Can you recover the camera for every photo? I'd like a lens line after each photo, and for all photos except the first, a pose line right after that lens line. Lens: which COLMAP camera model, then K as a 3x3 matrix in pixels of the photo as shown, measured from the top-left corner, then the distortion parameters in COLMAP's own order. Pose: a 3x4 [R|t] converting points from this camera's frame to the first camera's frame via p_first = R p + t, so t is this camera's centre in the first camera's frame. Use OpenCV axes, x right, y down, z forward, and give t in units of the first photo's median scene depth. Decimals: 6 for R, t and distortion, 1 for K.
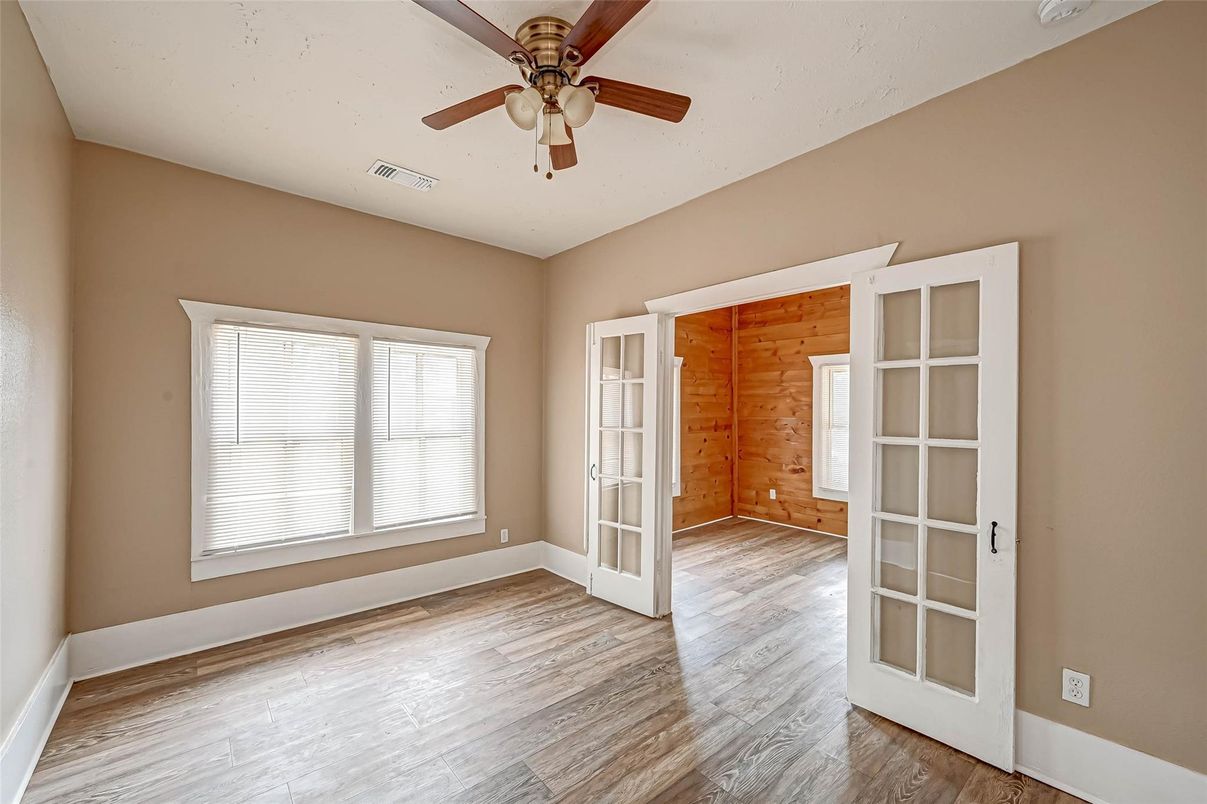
lens RADIAL K [[486.4, 0, 609.8], [0, 486.4, 413.4], [0, 0, 1]] dist [0.000439, -0.000083]
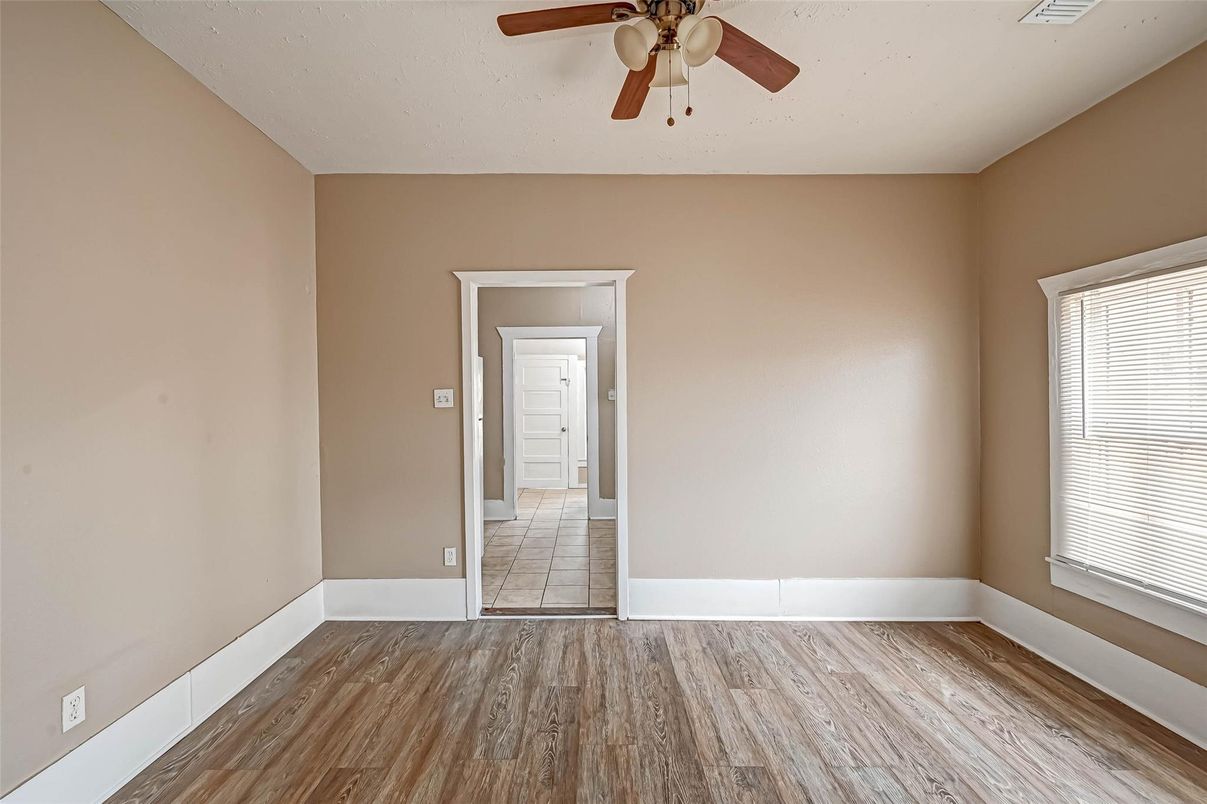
lens RADIAL K [[486.4, 0, 596.6], [0, 486.4, 407.5], [0, 0, 1]] dist [0.000439, -0.000083]
pose [[-0.663383, 0.006785, -0.748249, 0.313683], [0.002776, 0.999974, 0.006607, 0.004016], [0.748275, 0.002306, -0.663385, 0.773978]]
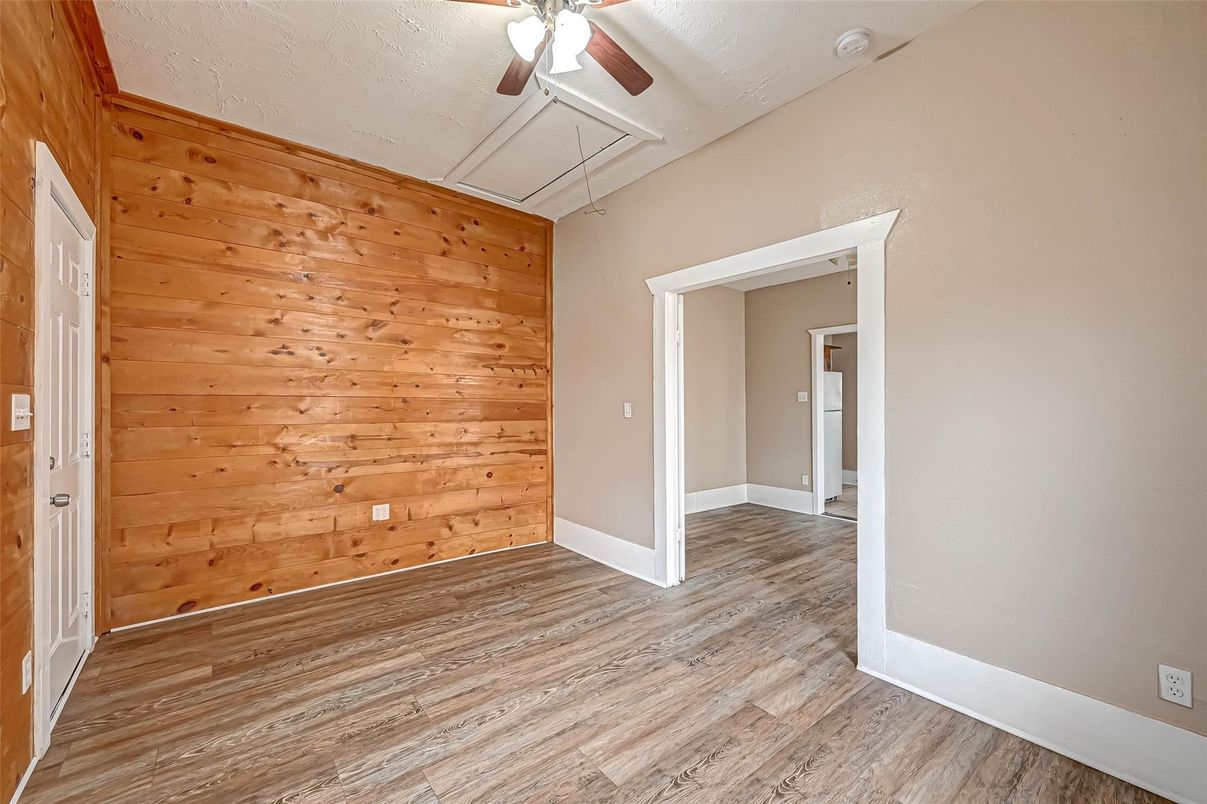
lens RADIAL K [[486.4, 0, 580.0], [0, 486.4, 404.9], [0, 0, 1]] dist [0.000439, -0.000083]
pose [[-0.996755, -0.014064, 0.079262, 0.476325], [-0.014206, 0.999898, -0.001227, 0.034012], [-0.079237, -0.002349, -0.996853, 1.730694]]
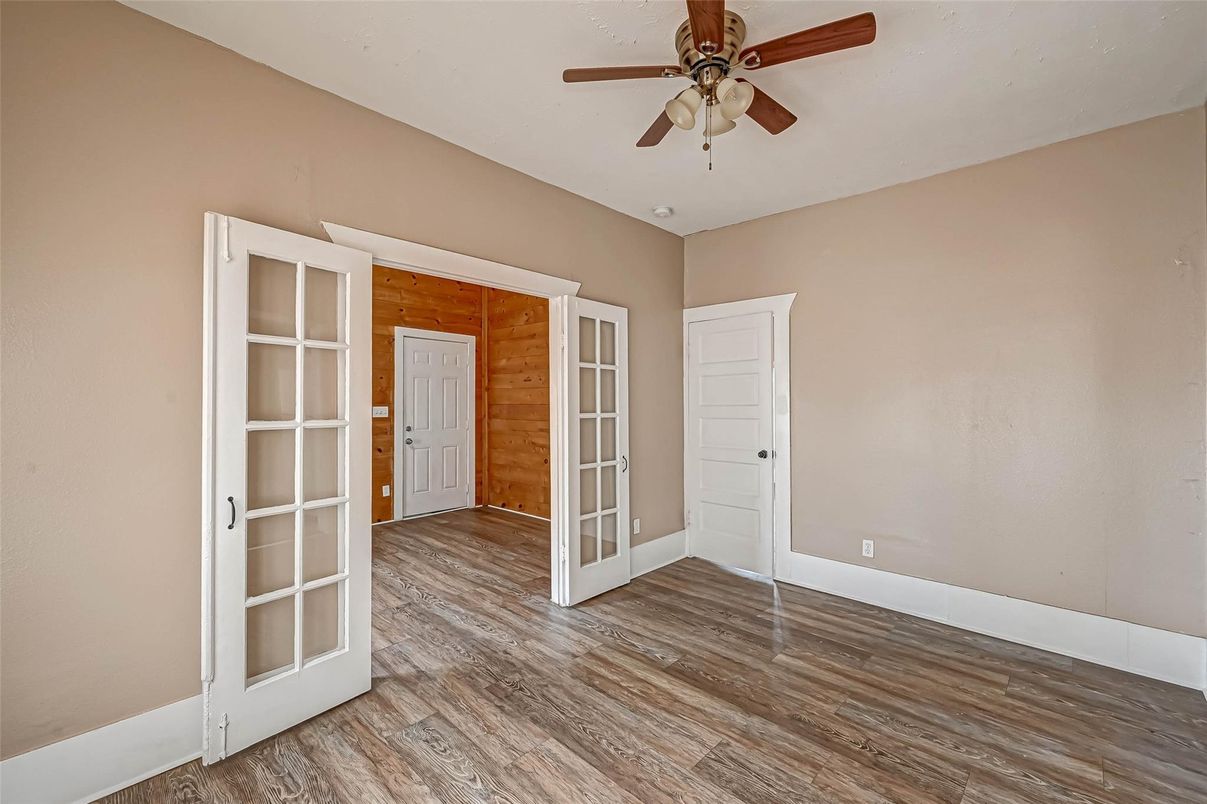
lens RADIAL K [[486.4, 0, 605.0], [0, 486.4, 408.1], [0, 0, 1]] dist [0.000439, -0.000083]
pose [[-0.086651, -0.022272, 0.995990, -0.603389], [-0.003427, 0.999751, 0.022058, -0.002258], [-0.996233, -0.001502, -0.086706, 0.693396]]
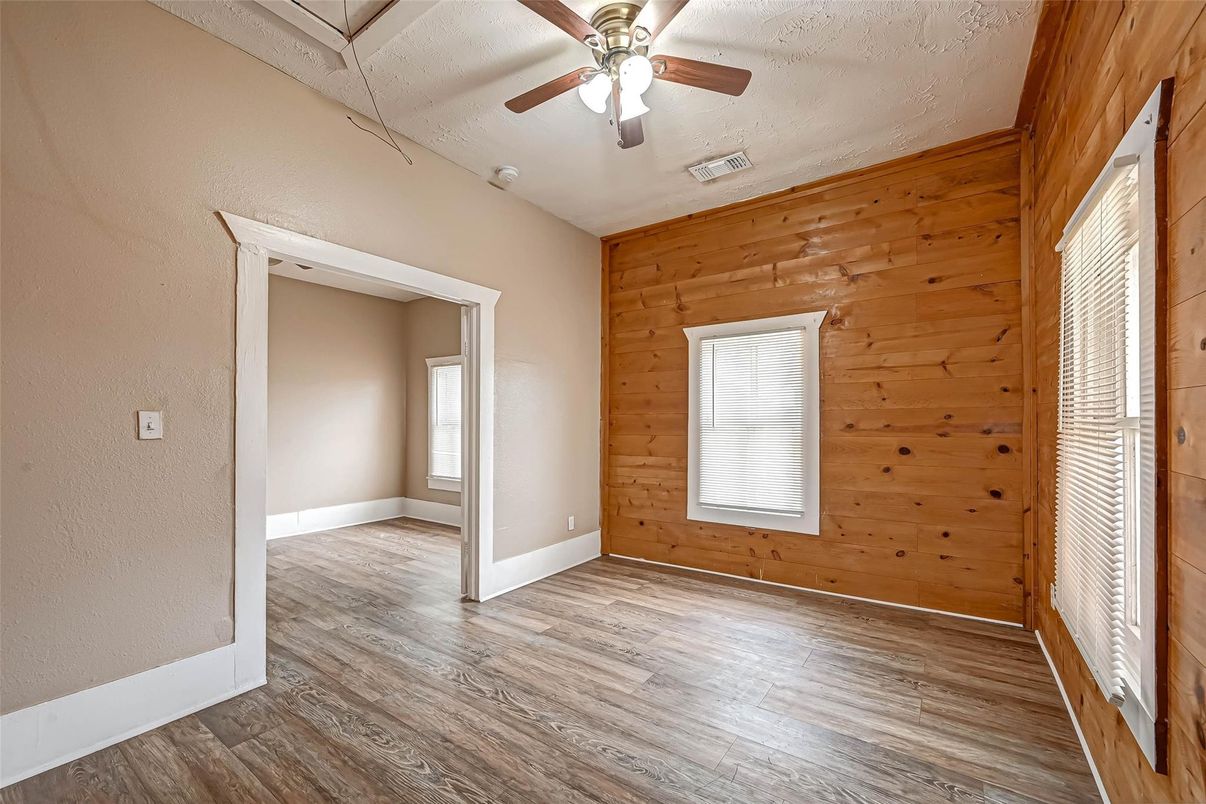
lens RADIAL K [[486.0, 0, 618.1], [0, 486.0, 413.6], [0, 0, 1]] dist [0.000439, -0.000083]
pose [[0.252796, -0.021914, -0.967271, 1.149638], [-0.003166, 0.999719, -0.023477, 0.051904], [0.967515, 0.008997, 0.252655, 1.013399]]
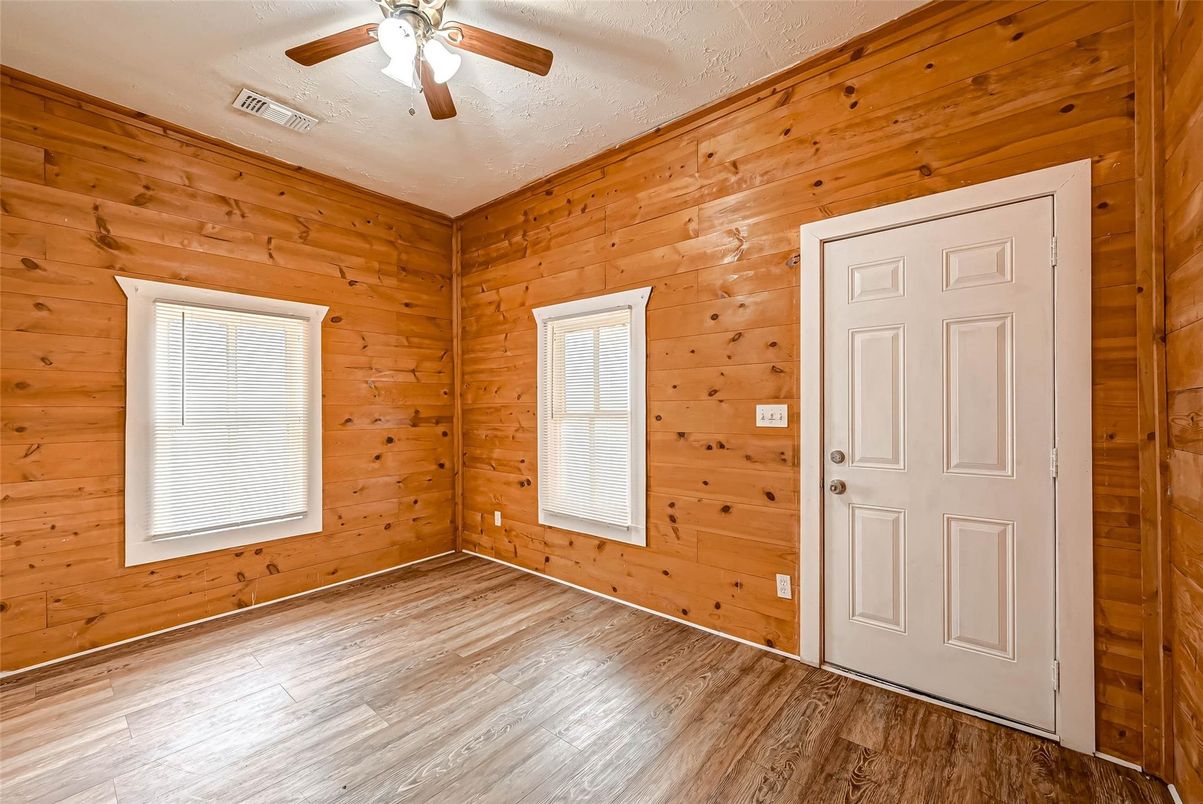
lens RADIAL K [[484.8, 0, 605.3], [0, 484.8, 410.3], [0, 0, 1]] dist [0.000439, -0.000083]
pose [[0.987961, -0.010808, 0.154326, 0.685932], [0.011513, 0.999927, -0.003676, 0.039279], [-0.154275, 0.005408, 0.988013, 0.578332]]
